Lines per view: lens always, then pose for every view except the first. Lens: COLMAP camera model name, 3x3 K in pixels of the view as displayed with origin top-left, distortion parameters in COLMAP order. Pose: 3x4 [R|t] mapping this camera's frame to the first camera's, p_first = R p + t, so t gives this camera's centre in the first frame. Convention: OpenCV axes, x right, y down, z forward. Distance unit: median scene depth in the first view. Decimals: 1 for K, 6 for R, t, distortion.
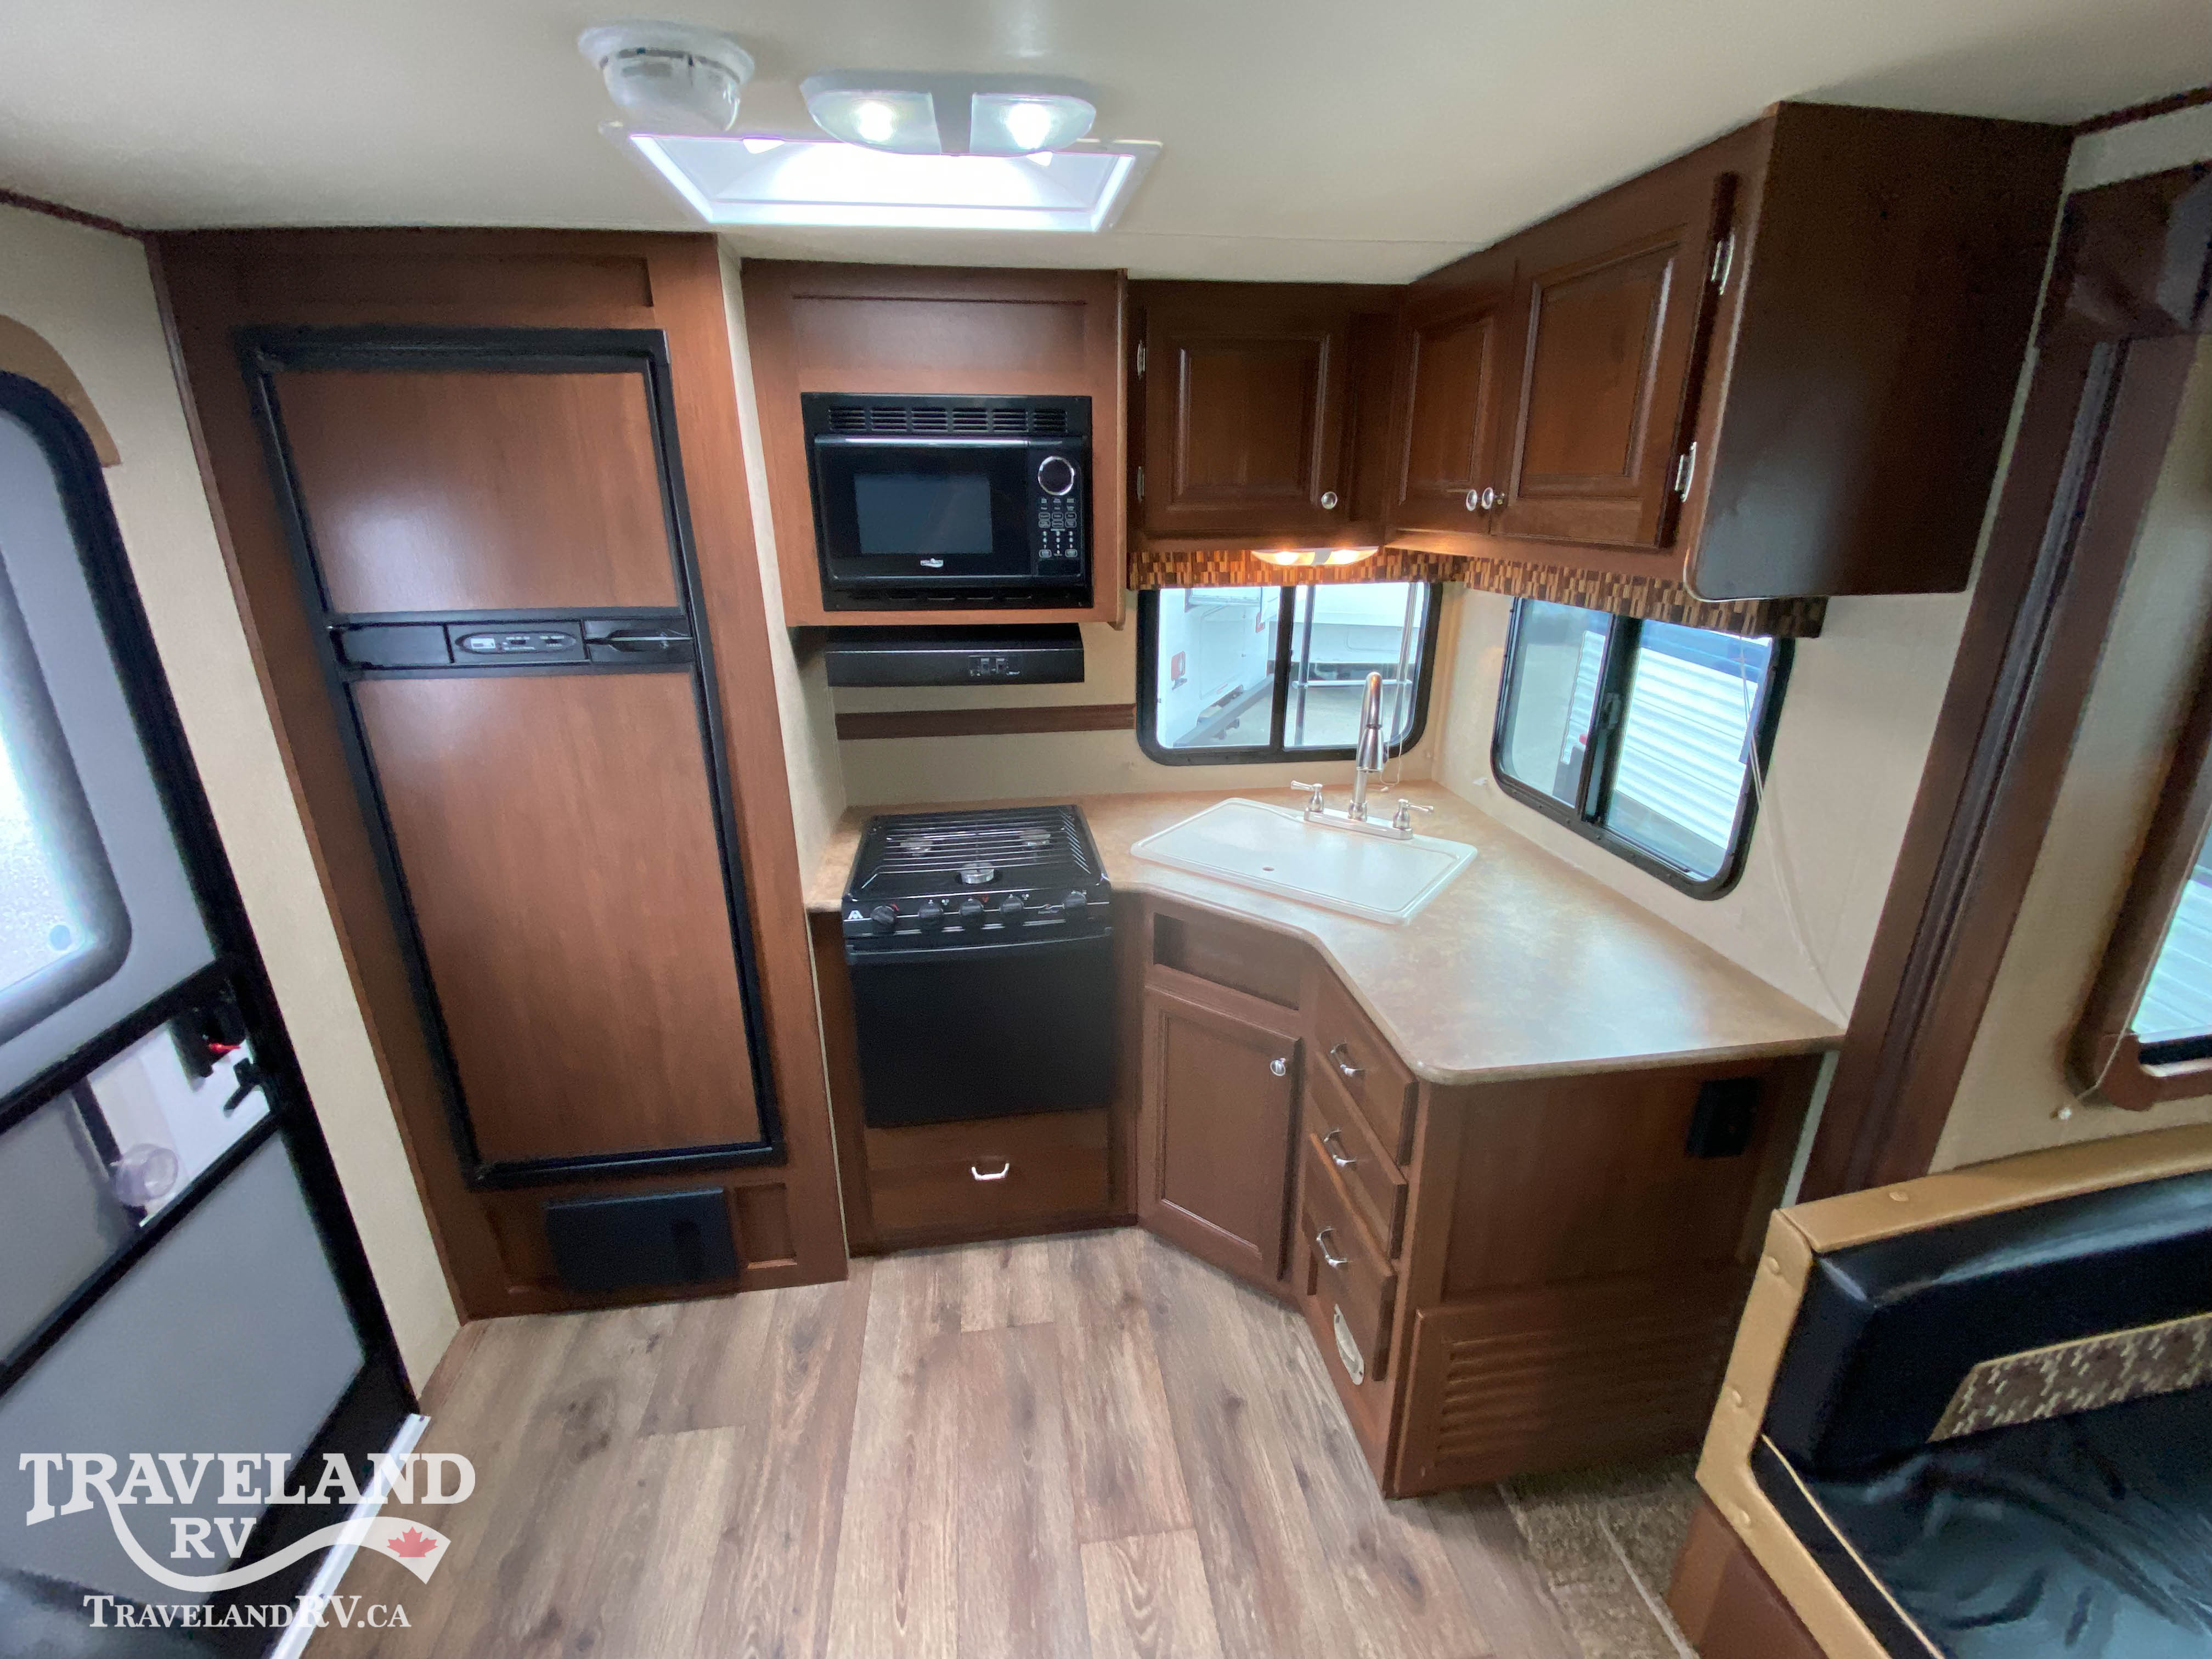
lens RADIAL K [[952.1, 0, 1114.3], [0, 952.1, 832.5], [0, 0, 1]] dist [0.016964, -0.017331]
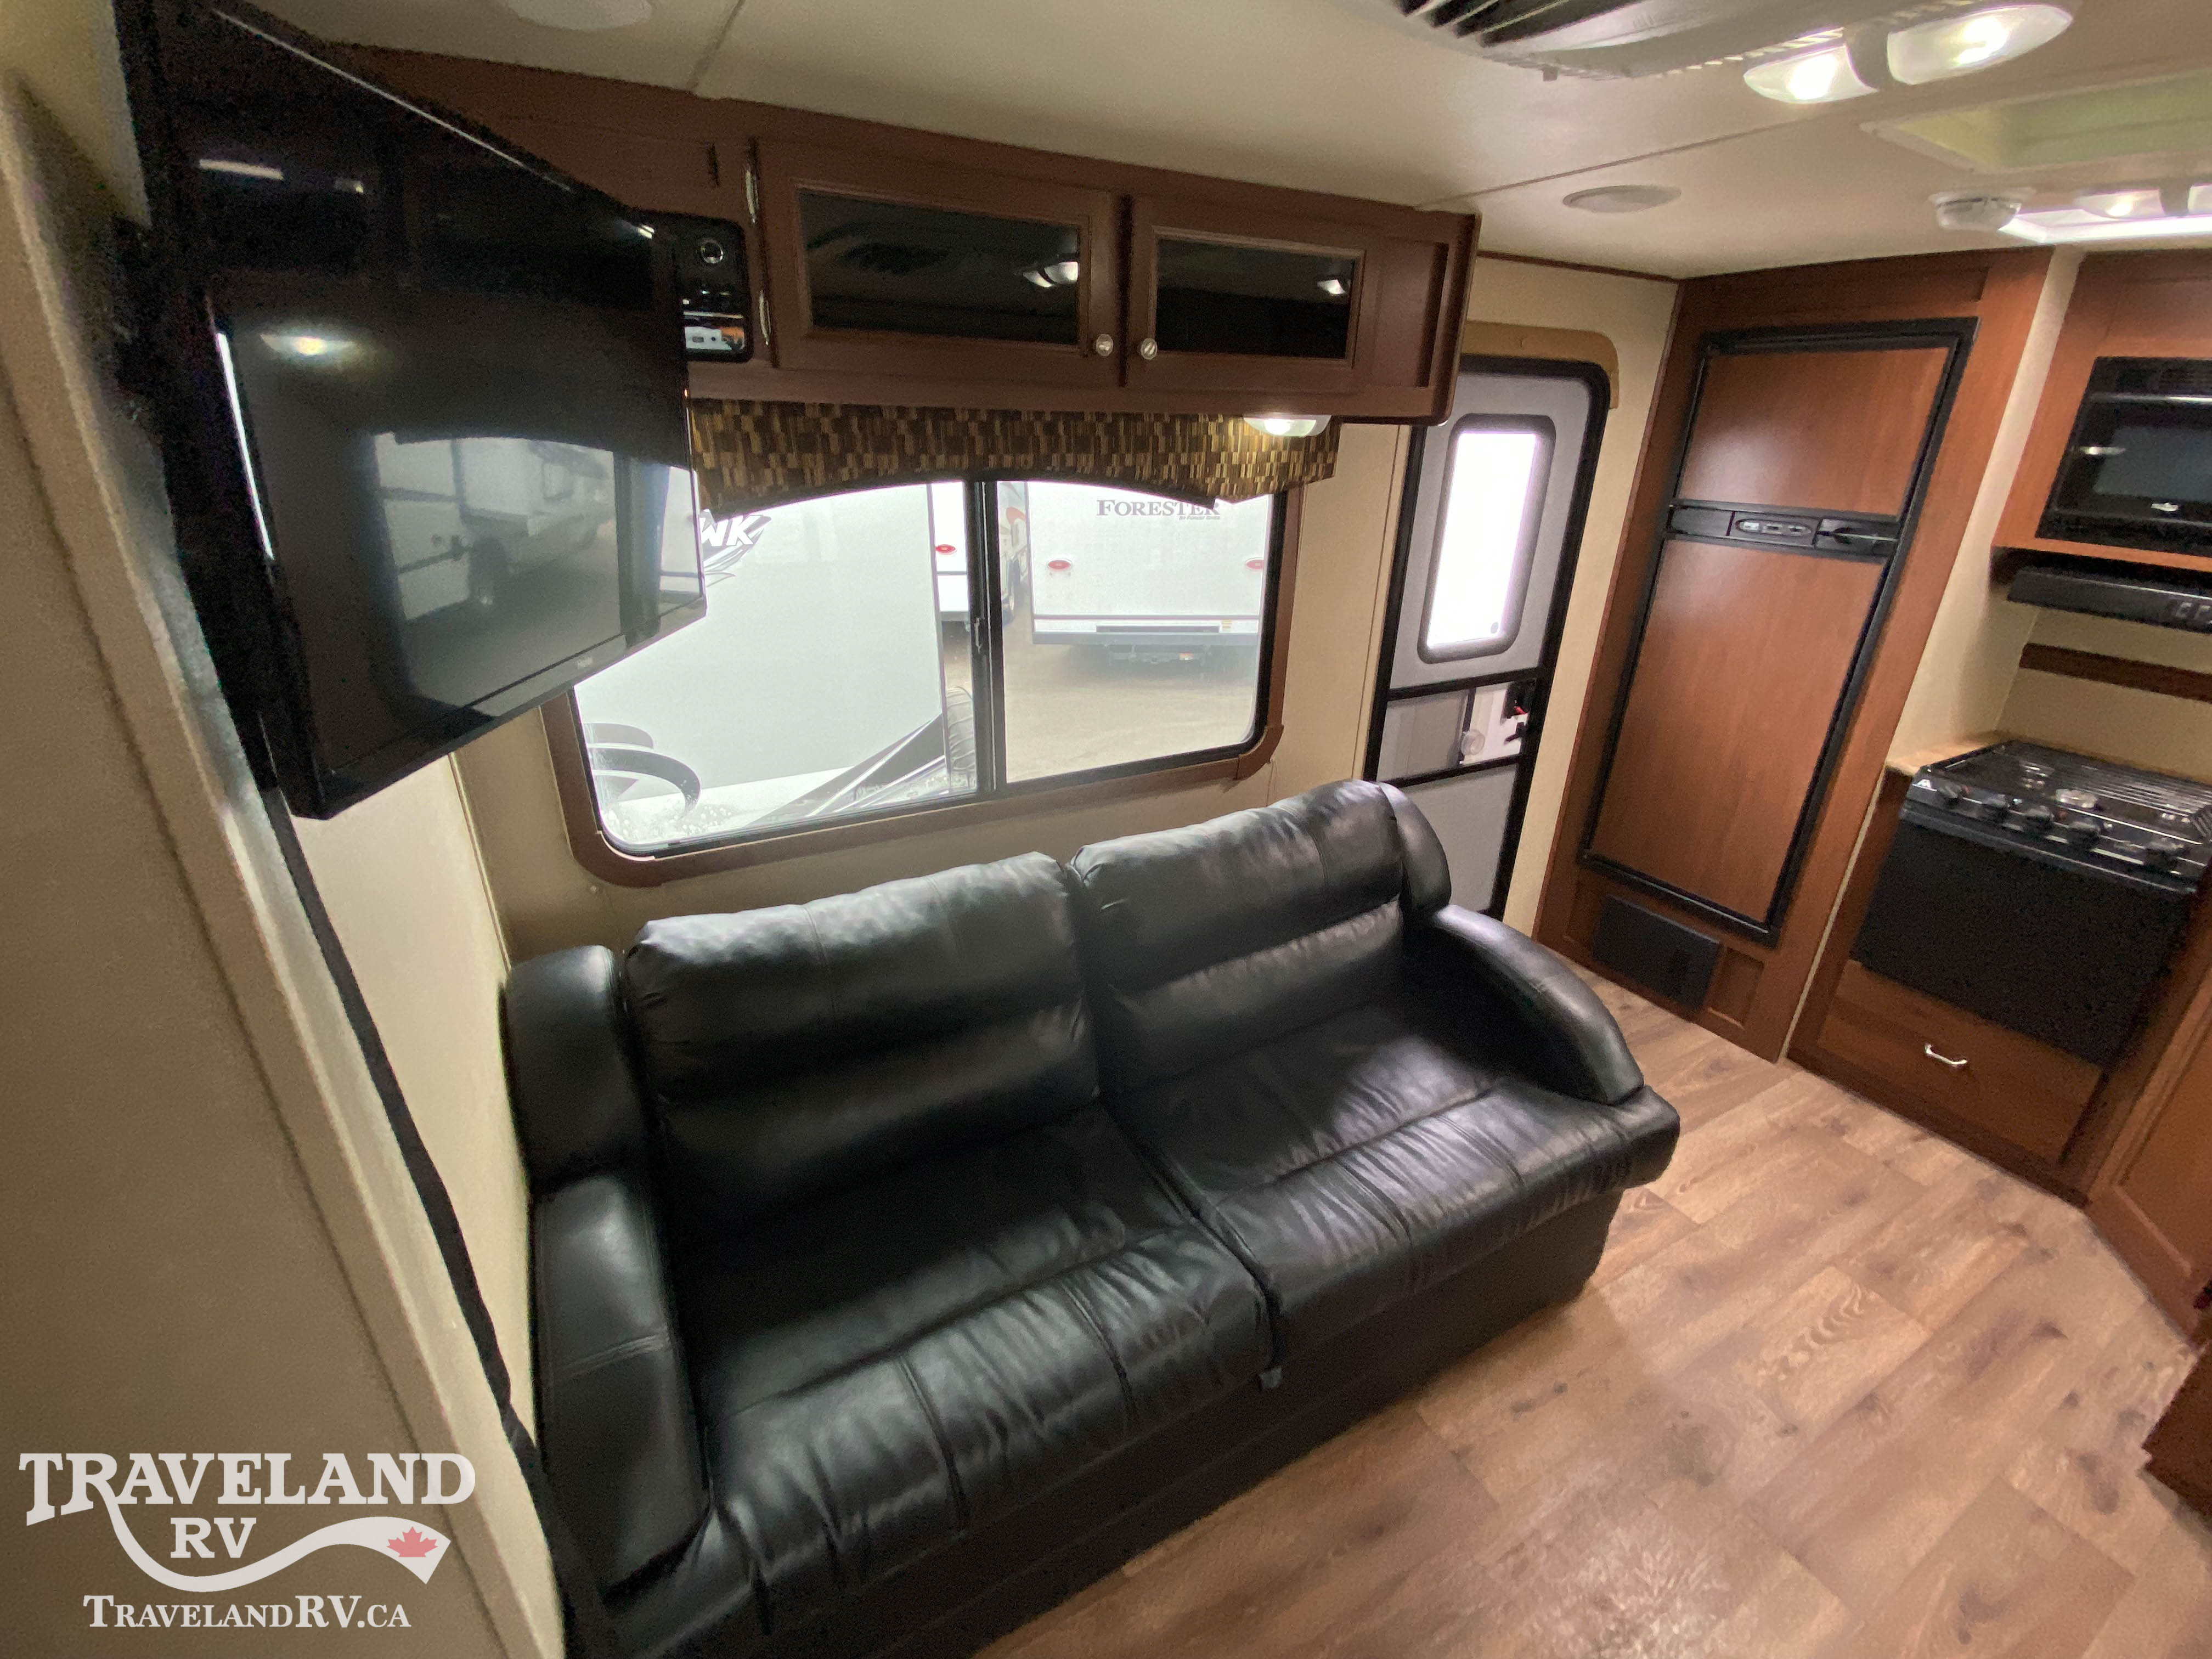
lens RADIAL K [[952.1, 0, 1095.0], [0, 952.1, 826.8], [0, 0, 1]] dist [0.016964, -0.017331]
pose [[0.360046, 0.377810, -0.853010, 0.426304], [-0.329881, 0.906820, 0.262404, 0.172630], [0.872665, 0.186915, 0.451130, -0.497319]]
